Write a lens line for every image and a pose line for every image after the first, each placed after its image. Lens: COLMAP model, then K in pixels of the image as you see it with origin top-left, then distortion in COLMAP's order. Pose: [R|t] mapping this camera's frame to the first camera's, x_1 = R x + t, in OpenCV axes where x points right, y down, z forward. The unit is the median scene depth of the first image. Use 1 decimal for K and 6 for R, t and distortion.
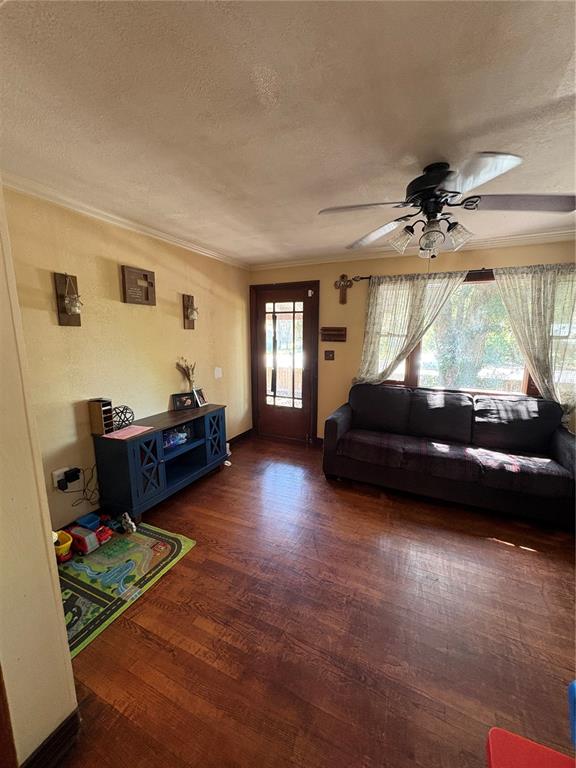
lens RADIAL K [[306.1, 0, 287.9], [0, 306.1, 382.7], [0, 0, 1]] dist [0.000642, 0.000571]
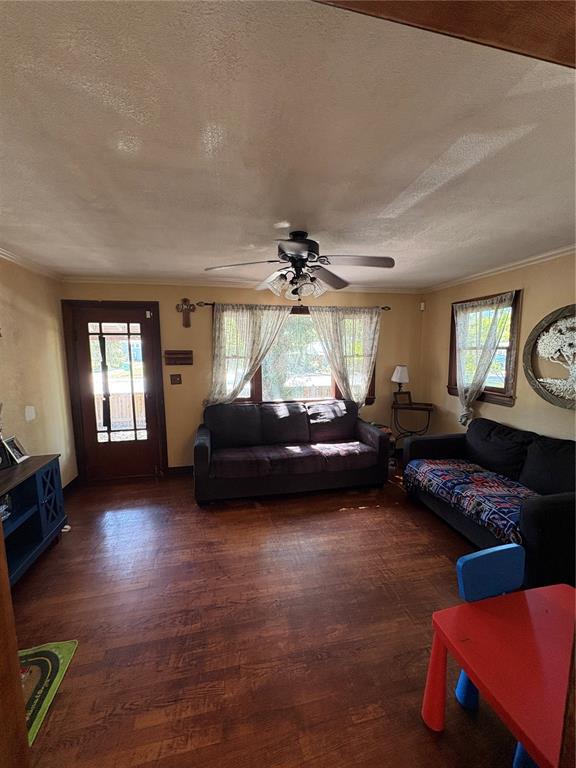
lens RADIAL K [[306.1, 0, 287.6], [0, 306.1, 382.7], [0, 0, 1]] dist [0.000642, 0.000571]
pose [[0.796805, -0.078705, 0.599088, -0.218046], [0.108067, 0.994057, -0.013139, -0.036731], [-0.594494, 0.075211, 0.800575, 0.023267]]
